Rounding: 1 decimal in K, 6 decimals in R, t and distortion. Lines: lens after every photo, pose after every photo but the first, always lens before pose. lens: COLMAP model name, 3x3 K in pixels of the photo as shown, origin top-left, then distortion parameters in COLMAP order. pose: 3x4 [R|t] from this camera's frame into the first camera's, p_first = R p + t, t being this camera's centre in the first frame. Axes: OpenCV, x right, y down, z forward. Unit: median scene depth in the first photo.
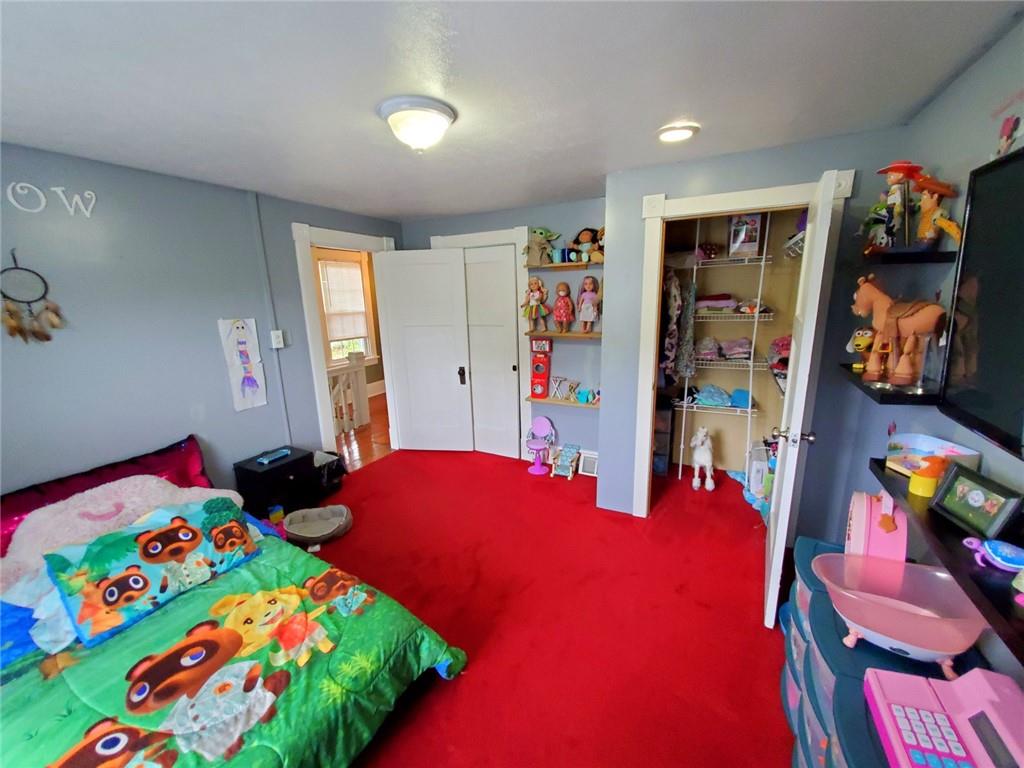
lens RADIAL K [[408.4, 0, 518.8], [0, 408.4, 383.3], [0, 0, 1]] dist [-0.000398, -0.000117]
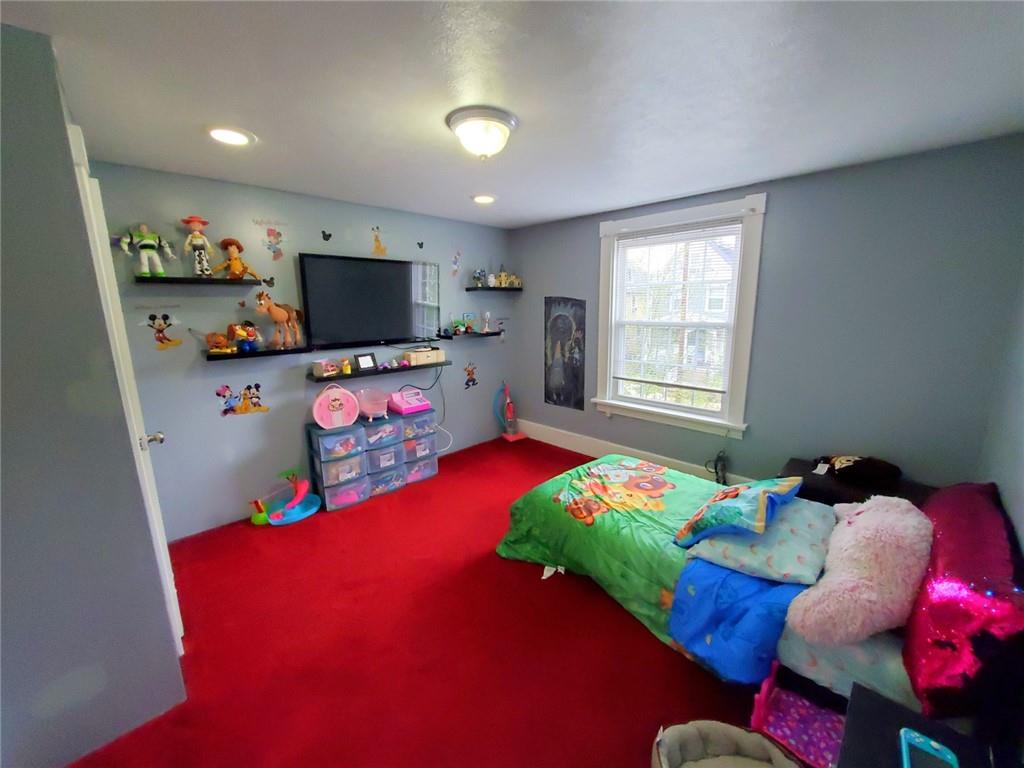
lens RADIAL K [[408.4, 0, 518.8], [0, 408.4, 383.3], [0, 0, 1]] dist [-0.000398, -0.000117]
pose [[-0.948744, -0.025809, 0.314991, -0.777809], [0.102626, 0.917494, 0.384281, -0.484016], [-0.298920, 0.396911, -0.867818, 2.435888]]
